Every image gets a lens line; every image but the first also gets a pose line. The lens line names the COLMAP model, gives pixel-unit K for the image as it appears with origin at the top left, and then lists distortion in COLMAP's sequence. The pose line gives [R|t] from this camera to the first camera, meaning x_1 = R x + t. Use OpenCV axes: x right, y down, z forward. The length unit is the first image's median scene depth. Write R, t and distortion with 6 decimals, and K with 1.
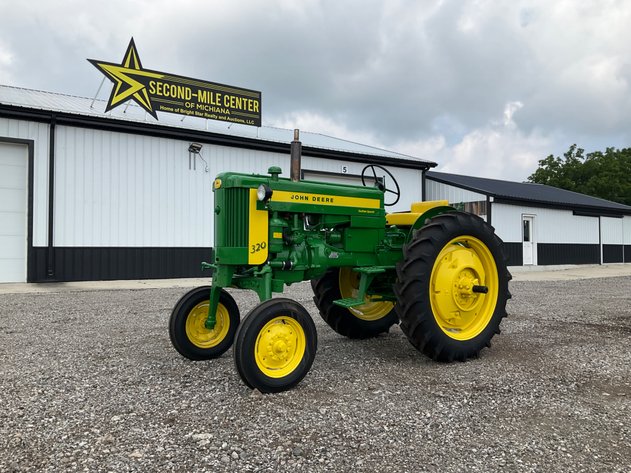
lens RADIAL K [[498.5, 0, 315.9], [0, 498.5, 236.1], [0, 0, 1]] dist [0.055284, -0.103426]
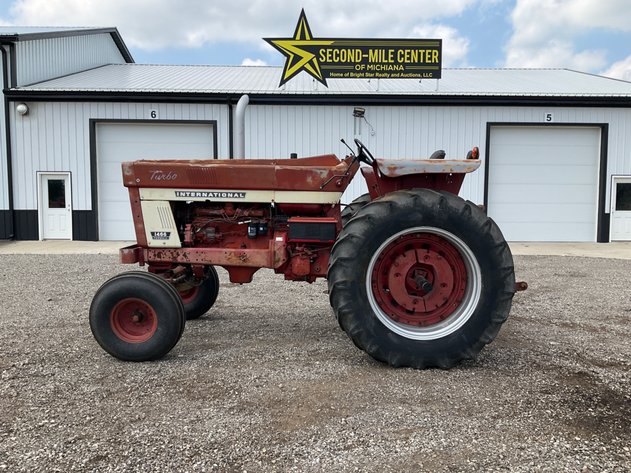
lens RADIAL K [[498.5, 0, 312.6], [0, 498.5, 241.4], [0, 0, 1]] dist [0.055284, -0.103426]
pose [[0.844843, 0.034084, -0.533928, 0.206854], [0.012085, 0.996498, 0.082735, -0.004588], [0.534878, -0.076350, 0.841472, 0.102529]]
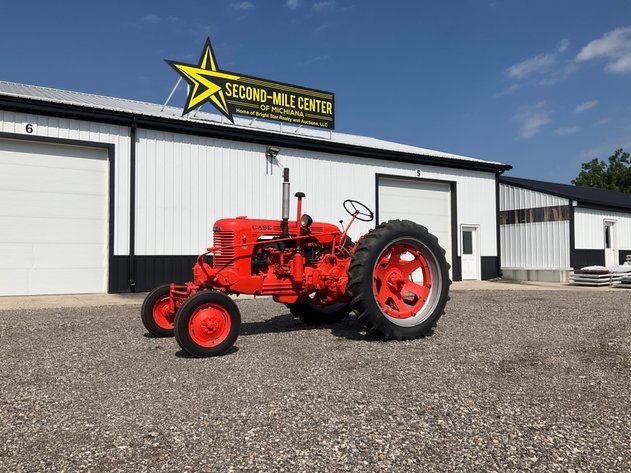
lens RADIAL K [[498.5, 0, 319.3], [0, 498.5, 239.8], [0, 0, 1]] dist [0.055284, -0.103426]
pose [[0.999245, -0.004520, -0.038593, -0.113184], [0.004183, 0.999952, -0.008815, 0.000874], [0.038631, 0.008647, 0.999216, 0.048741]]
